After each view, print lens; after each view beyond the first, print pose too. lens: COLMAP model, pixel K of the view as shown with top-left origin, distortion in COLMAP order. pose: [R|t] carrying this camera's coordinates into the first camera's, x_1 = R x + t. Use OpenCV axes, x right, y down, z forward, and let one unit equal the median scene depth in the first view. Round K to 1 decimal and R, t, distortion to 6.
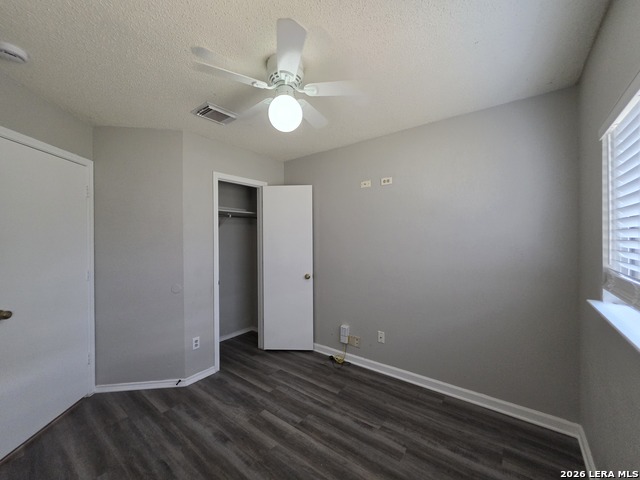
lens RADIAL K [[257.8, 0, 321.6], [0, 257.8, 237.7], [0, 0, 1]] dist [0.001646, 0.000634]
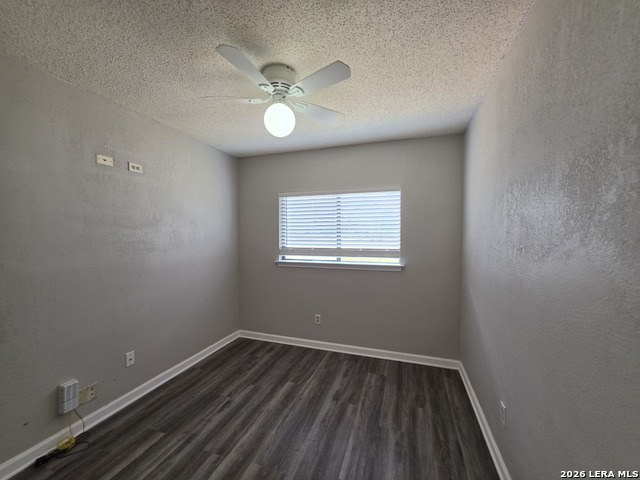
lens RADIAL K [[257.8, 0, 316.3], [0, 257.8, 237.1], [0, 0, 1]] dist [0.001646, 0.000634]
pose [[-0.307455, 0.002331, 0.951560, -0.910324], [0.002235, 0.999996, -0.001728, 0.009604], [-0.951560, 0.001595, -0.307459, 0.881437]]
